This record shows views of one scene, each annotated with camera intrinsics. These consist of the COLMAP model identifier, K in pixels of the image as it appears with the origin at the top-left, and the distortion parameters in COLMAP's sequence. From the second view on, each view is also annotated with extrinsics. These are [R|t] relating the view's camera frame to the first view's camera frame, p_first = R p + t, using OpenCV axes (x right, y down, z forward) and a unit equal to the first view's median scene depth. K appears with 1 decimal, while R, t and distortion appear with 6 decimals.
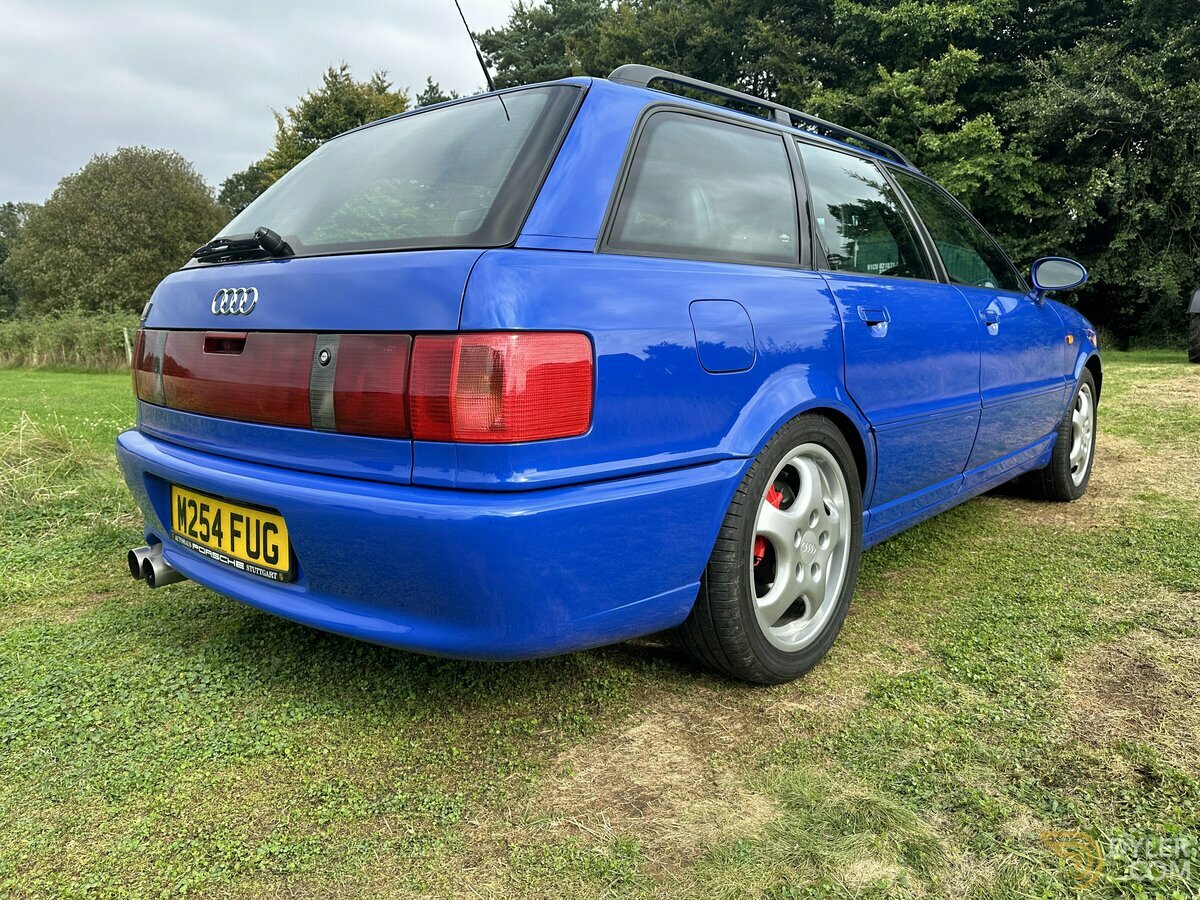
lens RADIAL K [[853.4, 0, 600.0], [0, 853.4, 450.0], [0, 0, 1]] dist [0.000920, -0.003026]
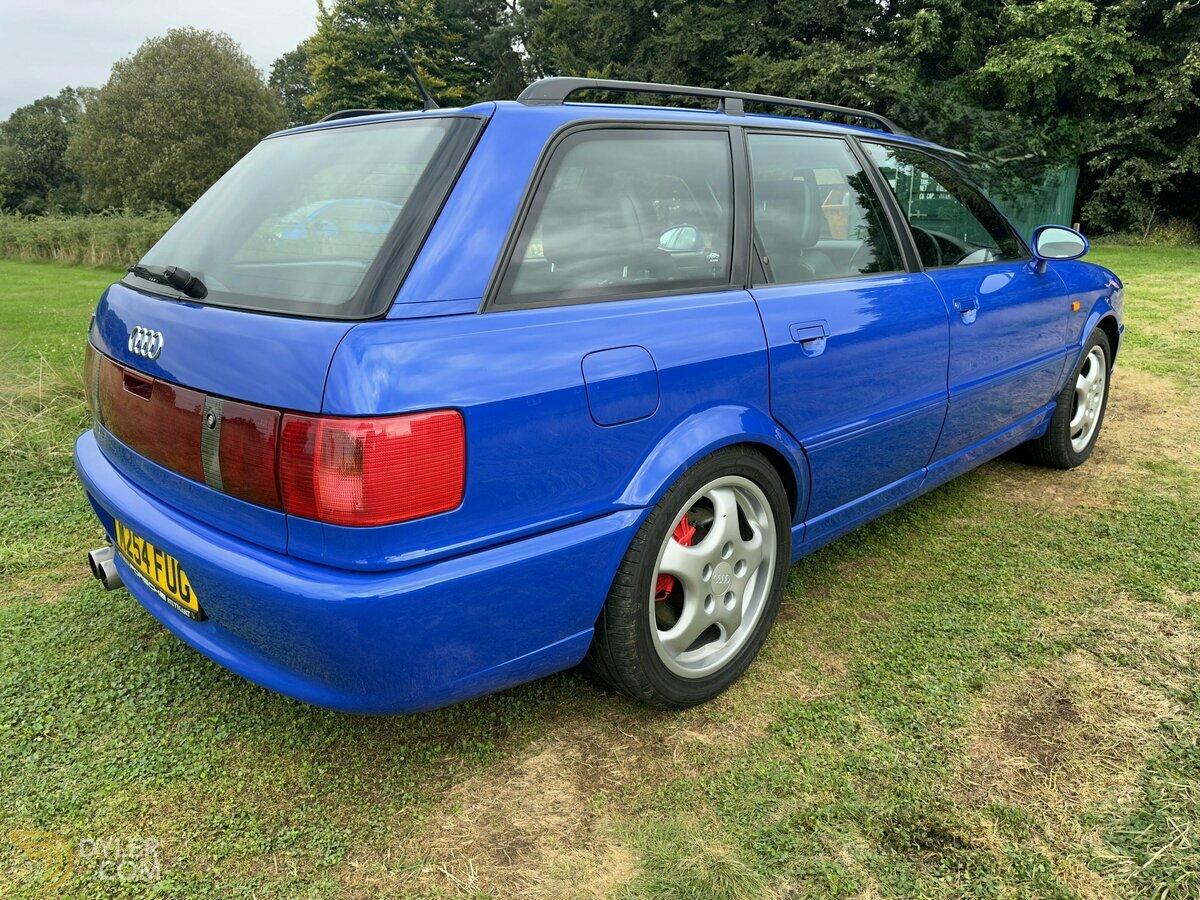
lens RADIAL K [[852.5, 0, 599.8], [0, 852.5, 439.8], [0, 0, 1]] dist [0.007703, -0.012154]
pose [[0.997136, 0.017011, -0.073689, 0.174791], [-0.007357, 0.991571, 0.129353, -0.178934], [0.075268, -0.128441, 0.988857, 0.016626]]
